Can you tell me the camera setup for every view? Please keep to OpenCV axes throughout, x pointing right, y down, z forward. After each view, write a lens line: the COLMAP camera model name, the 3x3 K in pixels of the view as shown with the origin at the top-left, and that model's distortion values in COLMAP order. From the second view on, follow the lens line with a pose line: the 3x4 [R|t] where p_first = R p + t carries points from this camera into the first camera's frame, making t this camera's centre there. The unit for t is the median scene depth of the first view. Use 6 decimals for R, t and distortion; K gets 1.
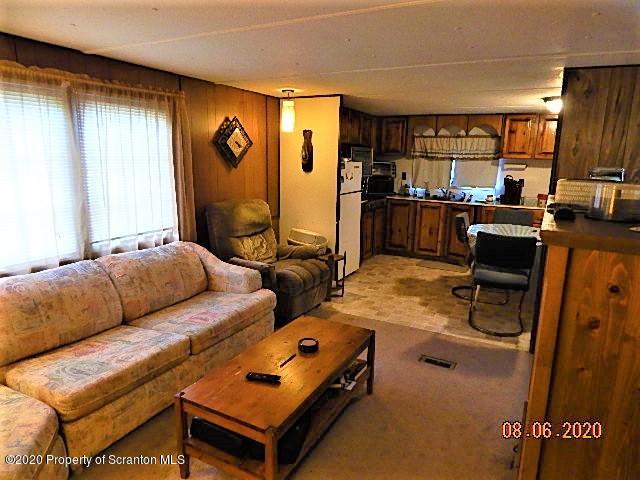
lens RADIAL K [[412.6, 0, 320.0], [0, 412.6, 240.0], [0, 0, 1]] dist [-0.000435, -0.001928]
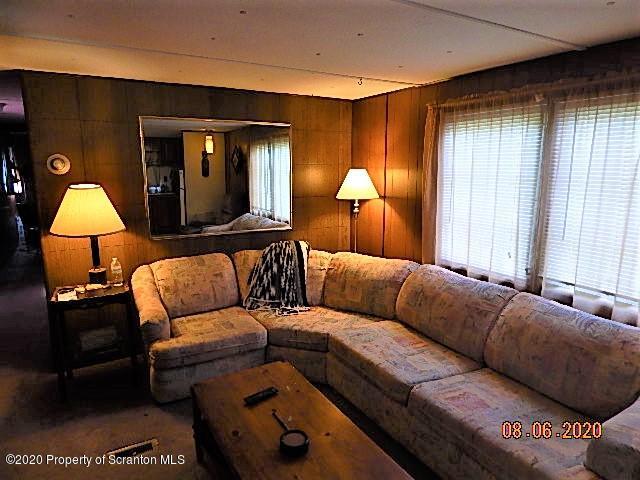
lens RADIAL K [[412.6, 0, 320.0], [0, 412.6, 240.0], [0, 0, 1]] dist [-0.000435, -0.001928]
pose [[-0.520022, 0.147859, -0.841258, 0.434902], [-0.171478, 0.946779, 0.272404, -0.242349], [0.836763, 0.285913, -0.466992, 1.093715]]
